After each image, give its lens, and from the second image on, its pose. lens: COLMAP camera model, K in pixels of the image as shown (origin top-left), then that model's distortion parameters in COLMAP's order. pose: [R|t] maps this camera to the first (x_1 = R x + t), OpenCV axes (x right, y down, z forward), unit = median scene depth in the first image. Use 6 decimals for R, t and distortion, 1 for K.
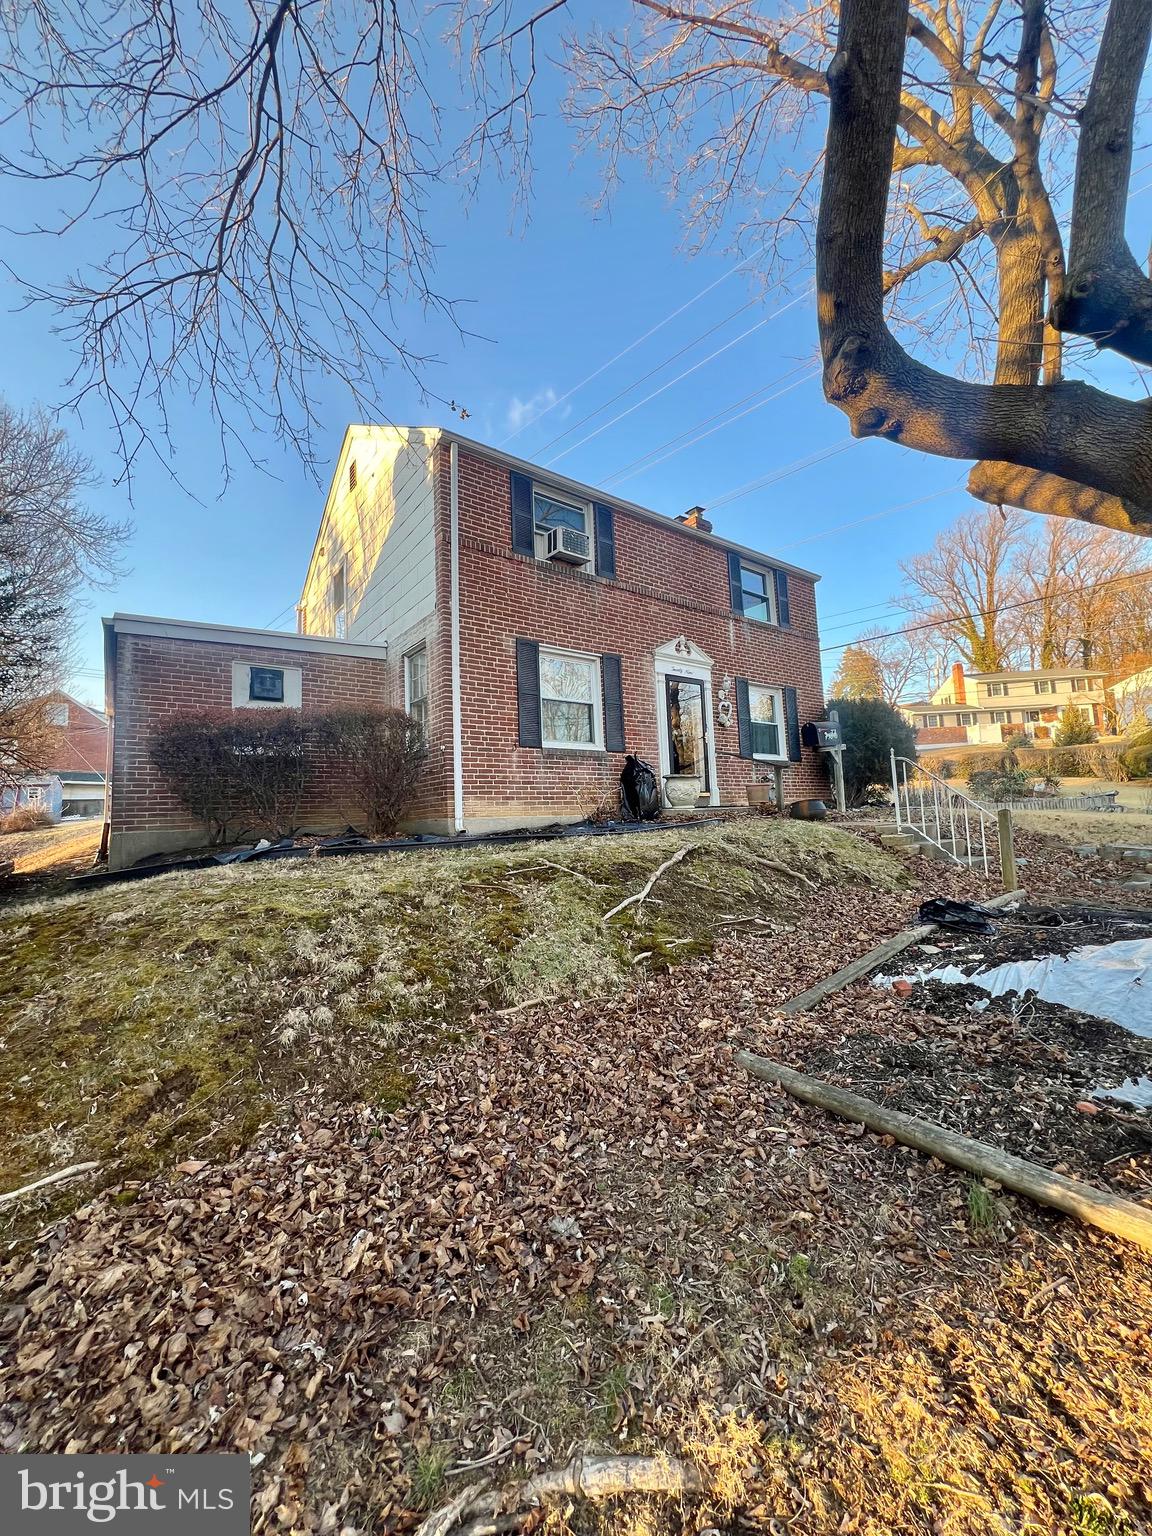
lens RADIAL K [[610.8, 0, 575.7], [0, 610.8, 763.7], [0, 0, 1]] dist [-0.000631, -0.000171]
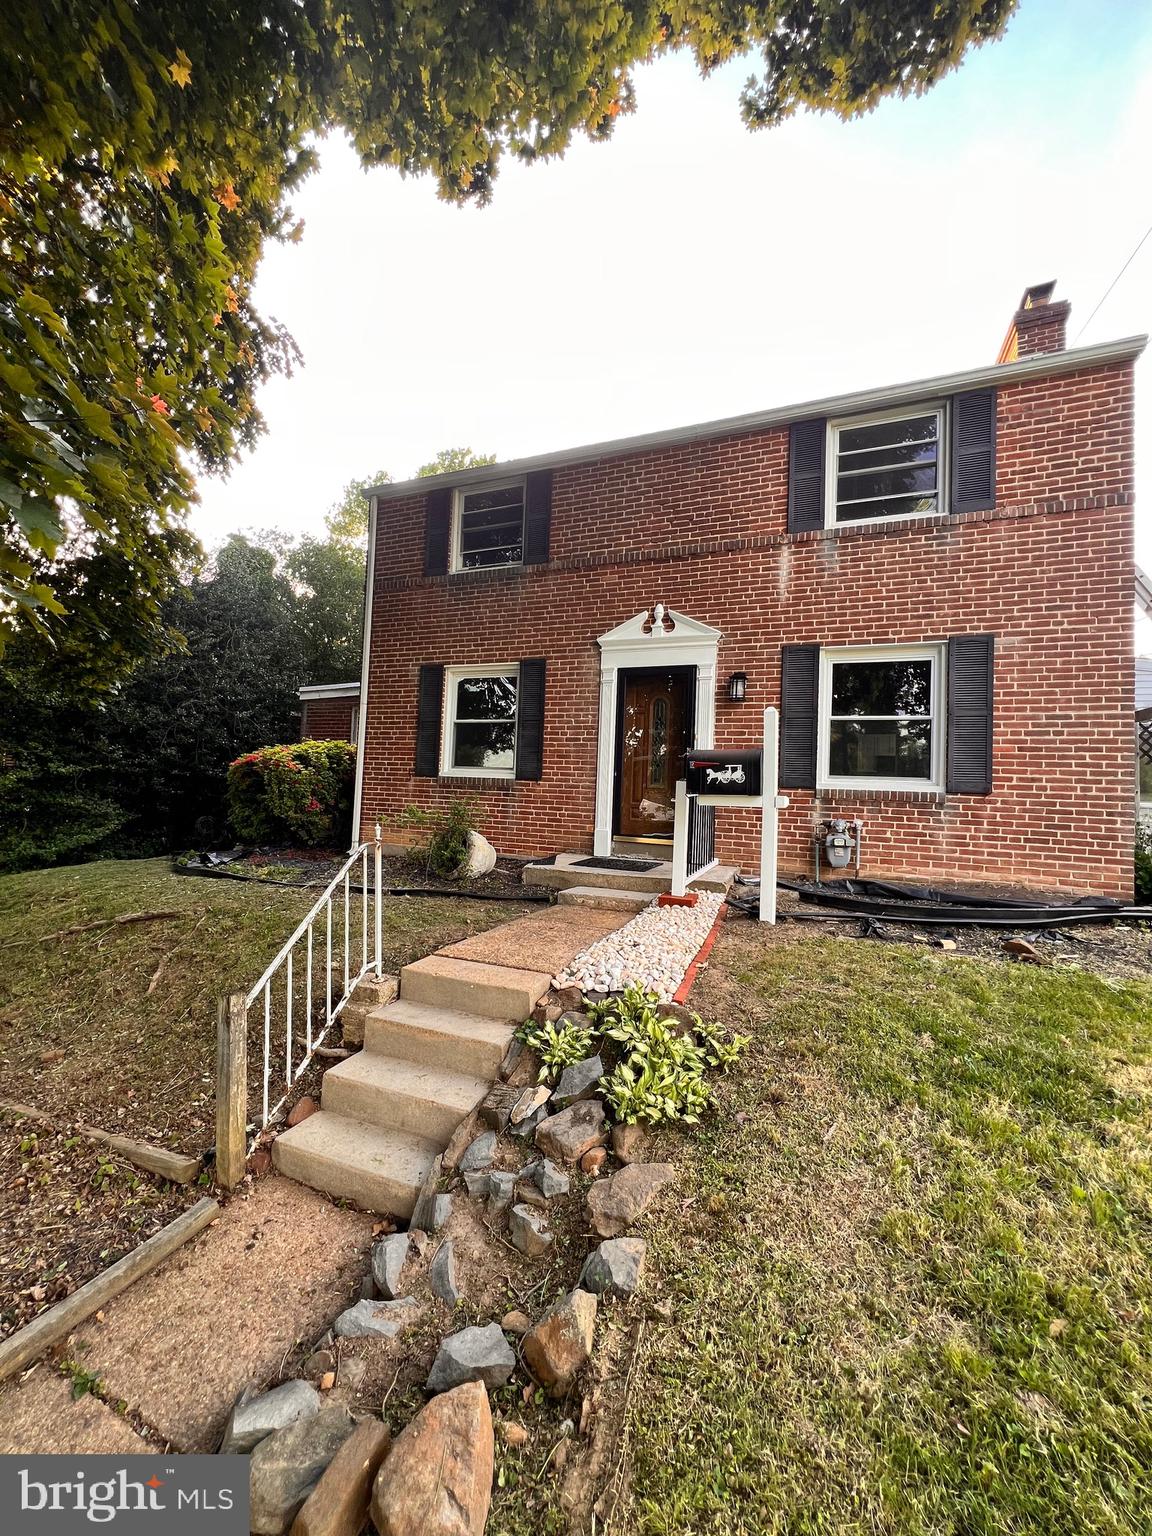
lens RADIAL K [[610.8, 0, 574.1], [0, 610.8, 766.0], [0, 0, 1]] dist [-0.000631, -0.000171]
pose [[0.501561, 0.019429, -0.864904, 0.725109], [0.026737, 0.998922, 0.037945, -0.060046], [0.864709, -0.042157, 0.500501, 0.578652]]
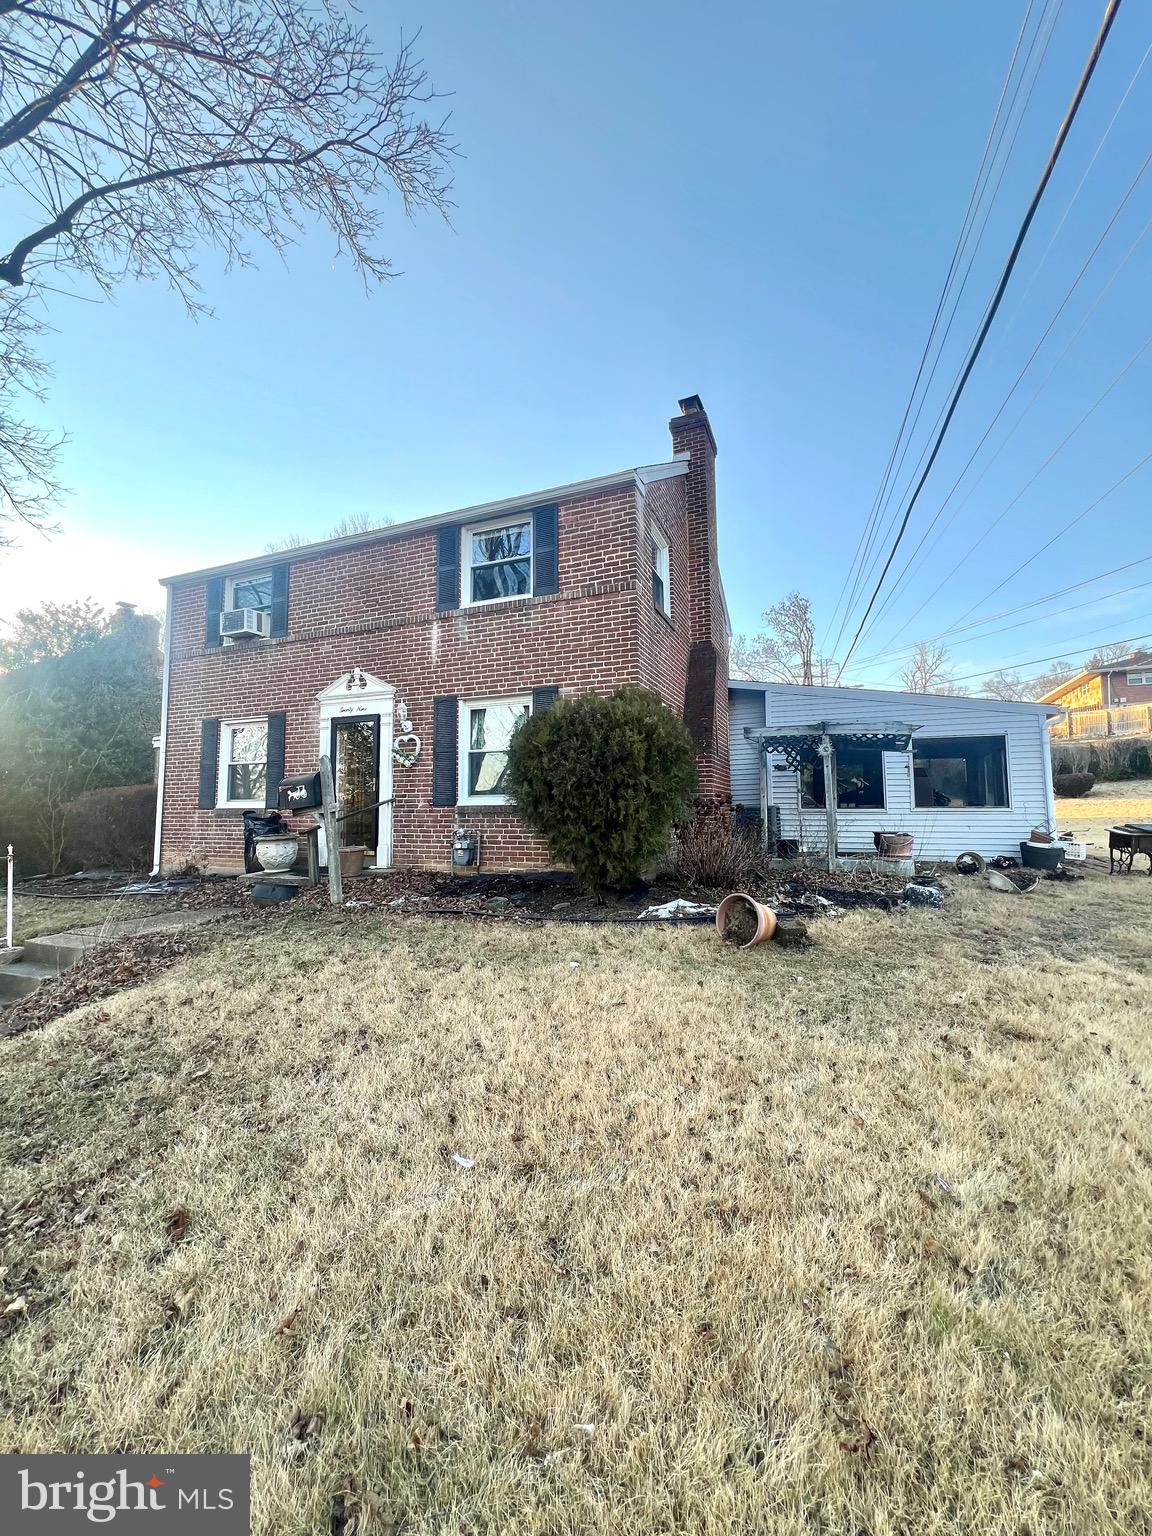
lens RADIAL K [[610.8, 0, 576.5], [0, 610.8, 773.8], [0, 0, 1]] dist [-0.000631, -0.000171]
pose [[0.502604, -0.030901, -0.863964, 1.093482], [0.066689, 0.997769, 0.003110, -0.041204], [0.861941, -0.059180, 0.503543, 0.832572]]
